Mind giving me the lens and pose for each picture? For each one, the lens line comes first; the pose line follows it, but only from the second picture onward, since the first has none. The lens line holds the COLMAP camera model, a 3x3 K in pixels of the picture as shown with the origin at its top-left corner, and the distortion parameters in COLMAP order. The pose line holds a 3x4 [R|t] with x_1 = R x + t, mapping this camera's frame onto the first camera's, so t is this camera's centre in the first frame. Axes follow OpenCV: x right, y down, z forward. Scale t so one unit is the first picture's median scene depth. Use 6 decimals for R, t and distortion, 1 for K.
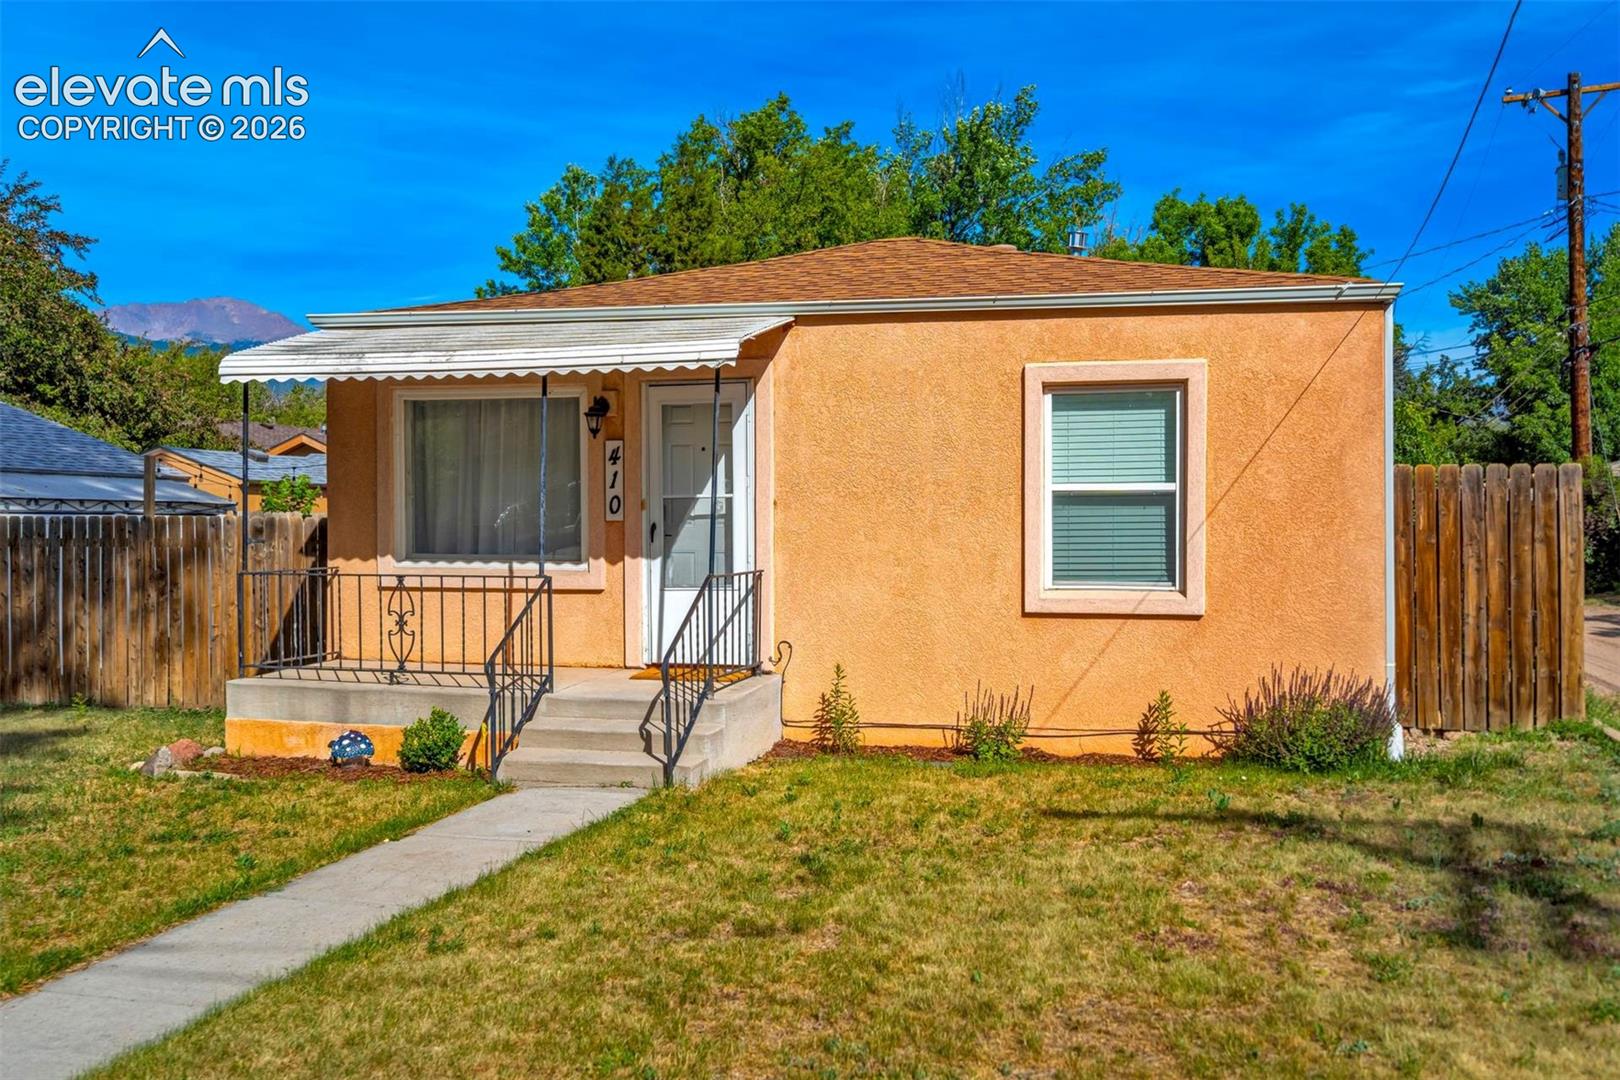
lens RADIAL K [[1413.0, 0, 810.0], [0, 1413.0, 540.0], [0, 0, 1]] dist [0.064924, -0.007385]
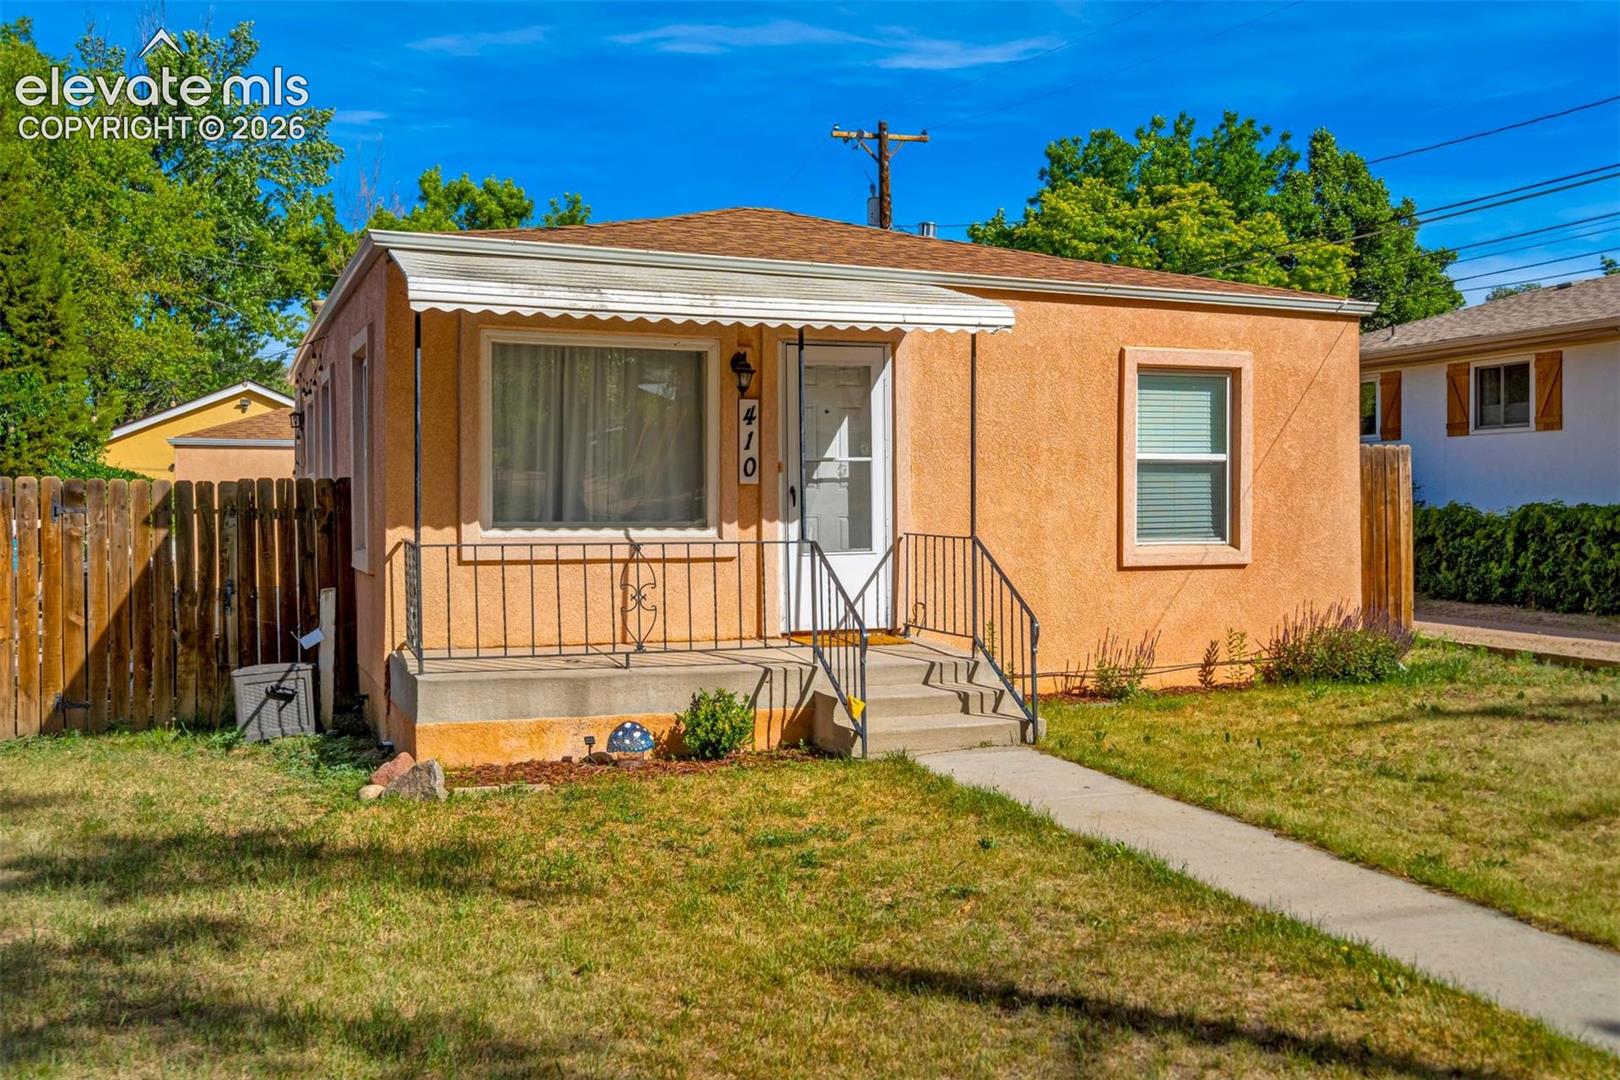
lens RADIAL K [[1390.5, 0, 813.6], [0, 1390.5, 527.2], [0, 0, 1]] dist [0.068733, 0.006878]
pose [[0.822363, -0.012580, 0.568824, -0.680229], [0.005424, 0.999883, 0.014272, 0.002440], [-0.568937, -0.008652, 0.822335, 0.225082]]
